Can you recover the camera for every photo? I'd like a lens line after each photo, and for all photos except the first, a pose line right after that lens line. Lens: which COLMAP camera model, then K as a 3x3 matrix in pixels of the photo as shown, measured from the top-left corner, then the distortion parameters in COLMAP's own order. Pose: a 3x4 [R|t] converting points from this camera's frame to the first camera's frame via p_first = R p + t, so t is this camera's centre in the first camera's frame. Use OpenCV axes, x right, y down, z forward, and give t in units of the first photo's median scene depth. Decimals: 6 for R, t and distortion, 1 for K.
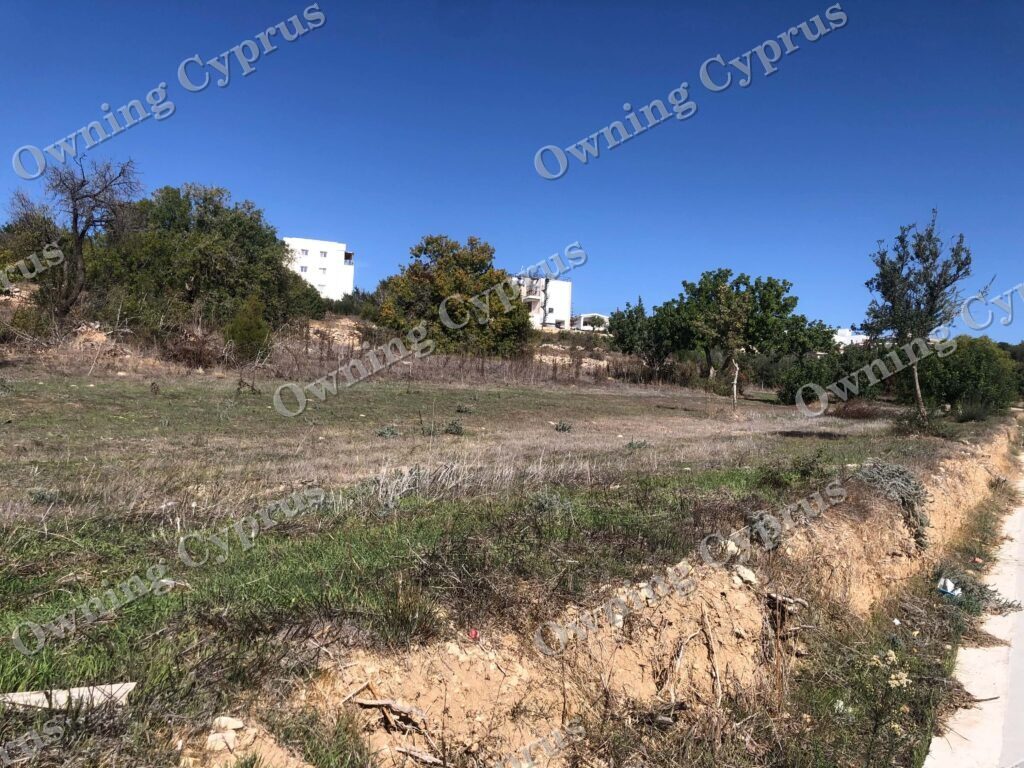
lens RADIAL K [[765.2, 0, 512.0], [0, 765.2, 384.0], [0, 0, 1]] dist [0.002763, -0.009043]
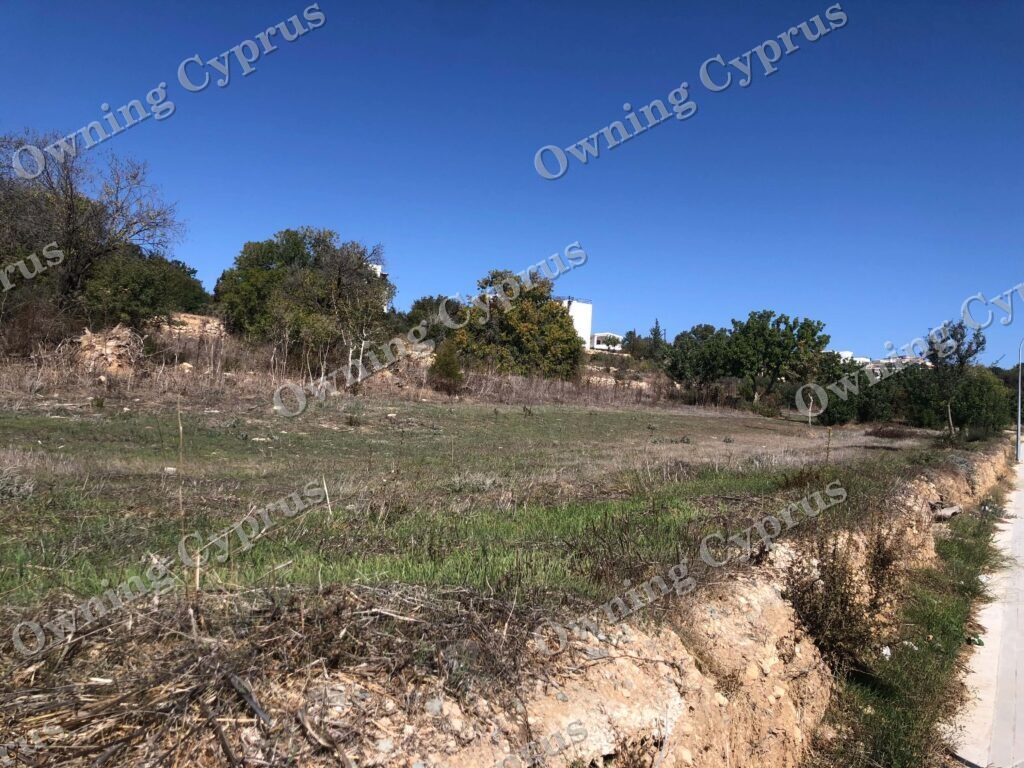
lens RADIAL K [[765.2, 0, 512.0], [0, 765.2, 384.0], [0, 0, 1]] dist [0.002763, -0.009043]
pose [[0.999845, 0.016159, 0.007007, -0.113075], [-0.016033, 0.999717, -0.017591, -0.007066], [-0.007289, 0.017476, 0.999821, -0.167507]]
